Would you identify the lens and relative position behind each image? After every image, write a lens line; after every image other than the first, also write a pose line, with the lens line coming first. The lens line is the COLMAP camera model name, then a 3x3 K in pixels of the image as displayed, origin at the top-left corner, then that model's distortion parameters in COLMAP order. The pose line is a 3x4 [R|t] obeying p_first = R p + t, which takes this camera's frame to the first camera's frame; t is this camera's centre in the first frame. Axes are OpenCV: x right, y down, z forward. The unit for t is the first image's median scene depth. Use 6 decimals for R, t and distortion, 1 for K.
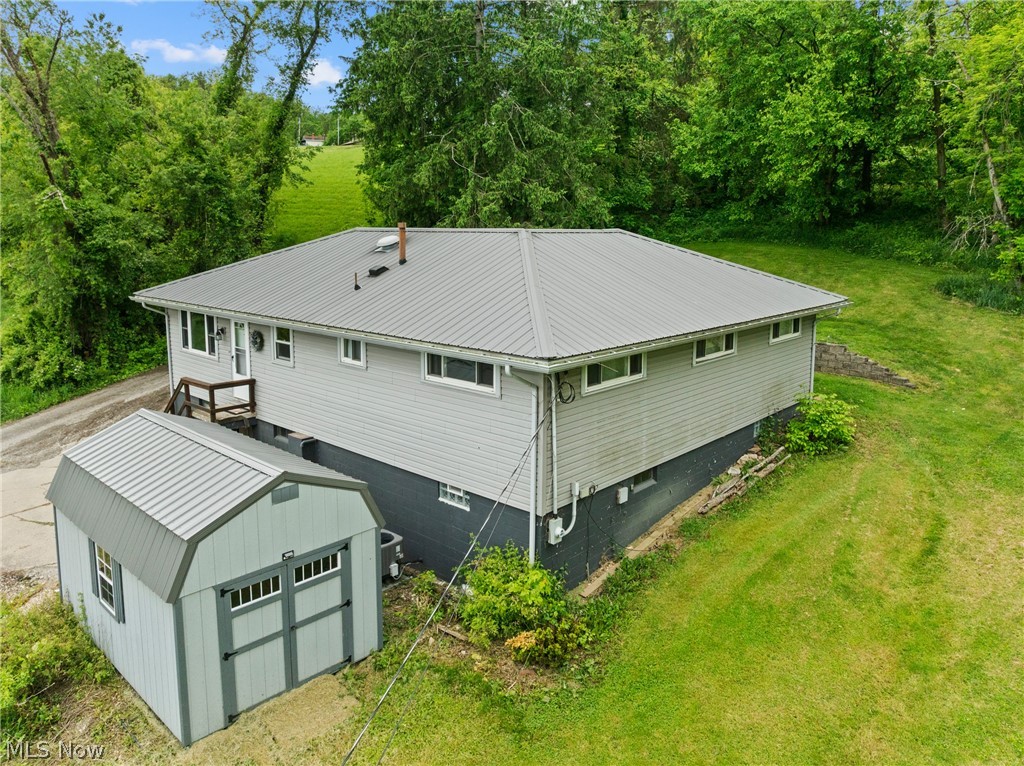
lens RADIAL K [[729.9, 0, 533.2], [0, 729.9, 322.0], [0, 0, 1]] dist [-0.048171, -0.001777]
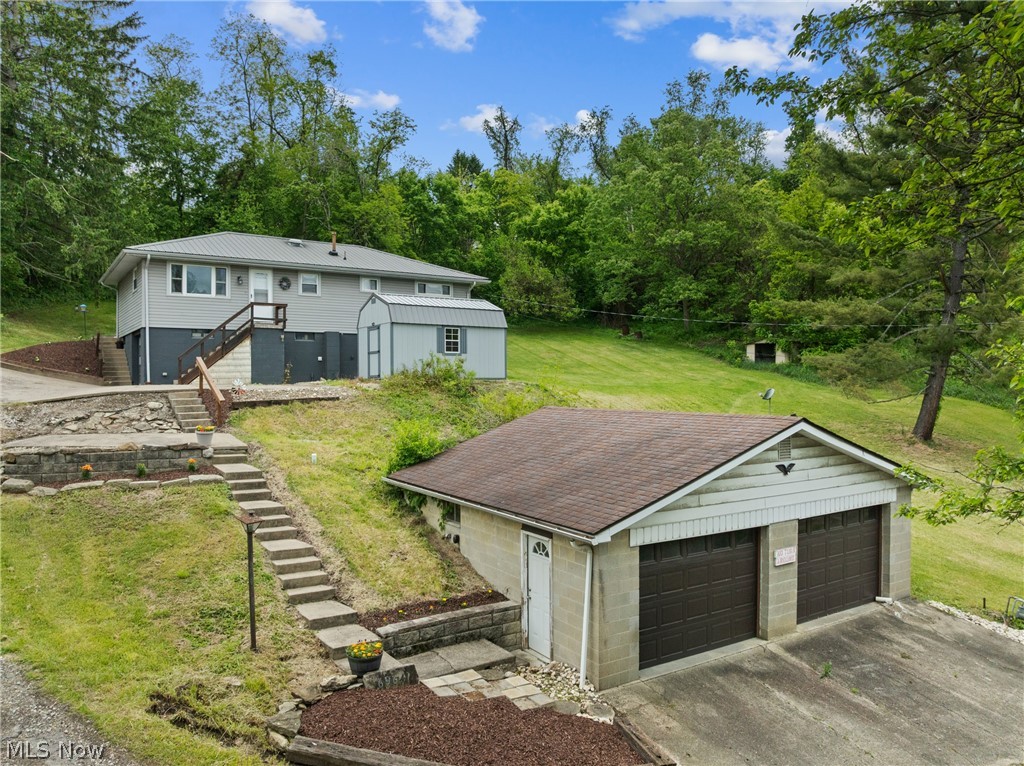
lens RADIAL K [[722.6, 0, 519.9], [0, 722.6, 381.3], [0, 0, 1]] dist [-0.034134, 0.006691]
pose [[0.234650, -0.005114, 0.972067, -2.269314], [0.131403, 0.990975, -0.026506, 0.444672], [-0.963158, 0.133952, 0.233204, 0.118029]]
